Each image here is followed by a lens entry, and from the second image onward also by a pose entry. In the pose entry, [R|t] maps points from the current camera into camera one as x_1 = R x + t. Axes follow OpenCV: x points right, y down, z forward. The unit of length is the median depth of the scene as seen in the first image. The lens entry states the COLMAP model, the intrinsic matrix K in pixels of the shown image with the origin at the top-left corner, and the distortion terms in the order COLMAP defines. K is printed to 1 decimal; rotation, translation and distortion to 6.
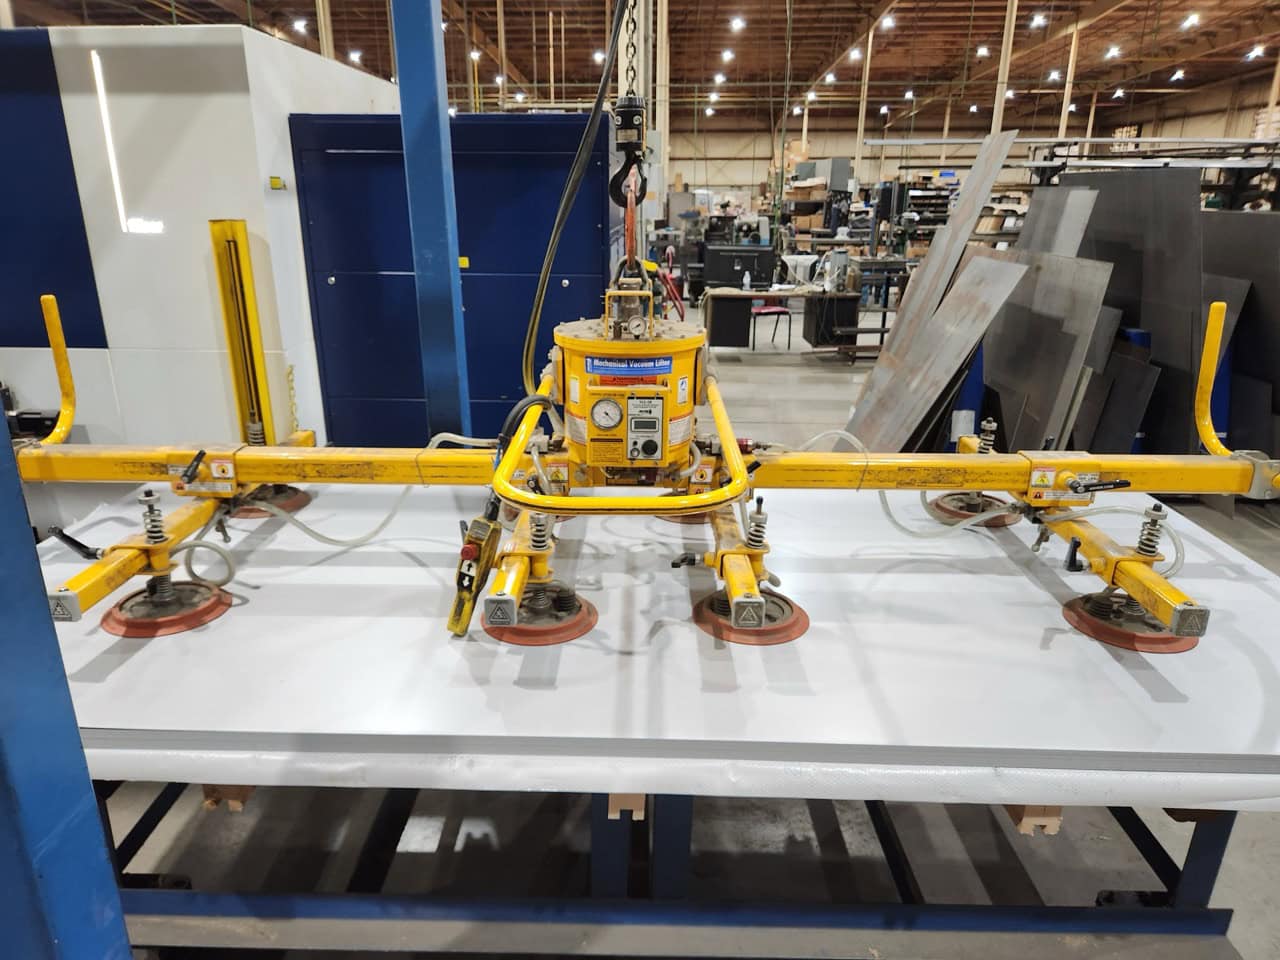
lens RADIAL K [[845.5, 0, 637.8], [0, 845.5, 492.5], [0, 0, 1]] dist [0.072184, -0.060698]
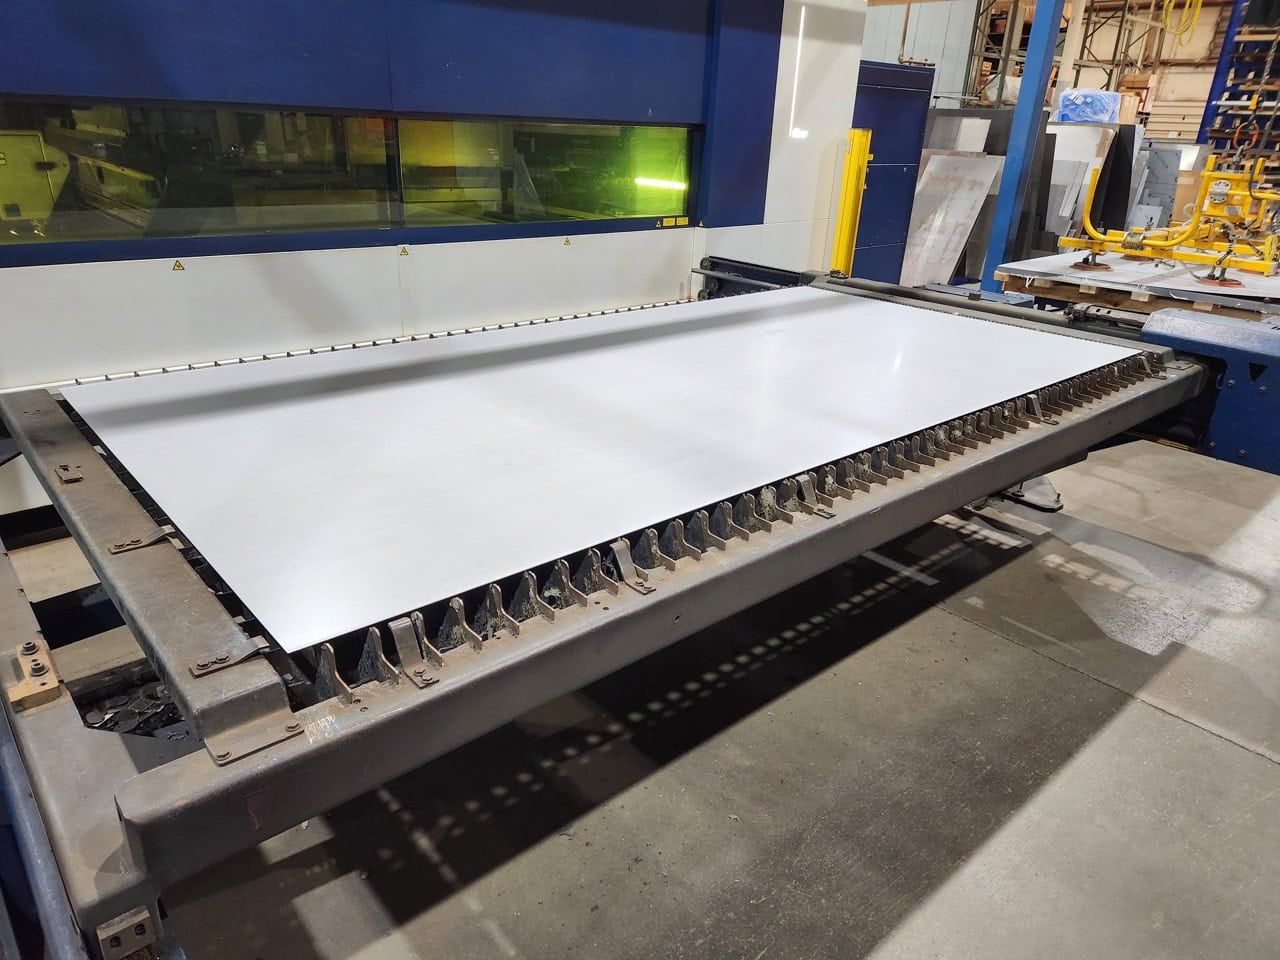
lens RADIAL K [[839.9, 0, 635.6], [0, 839.9, 473.7], [0, 0, 1]] dist [0.100716, -0.099230]
pose [[0.724936, -0.242348, 0.644775, -1.823648], [0.192865, 0.970036, 0.147760, -0.022188], [-0.661264, 0.017238, 0.749955, 0.124657]]
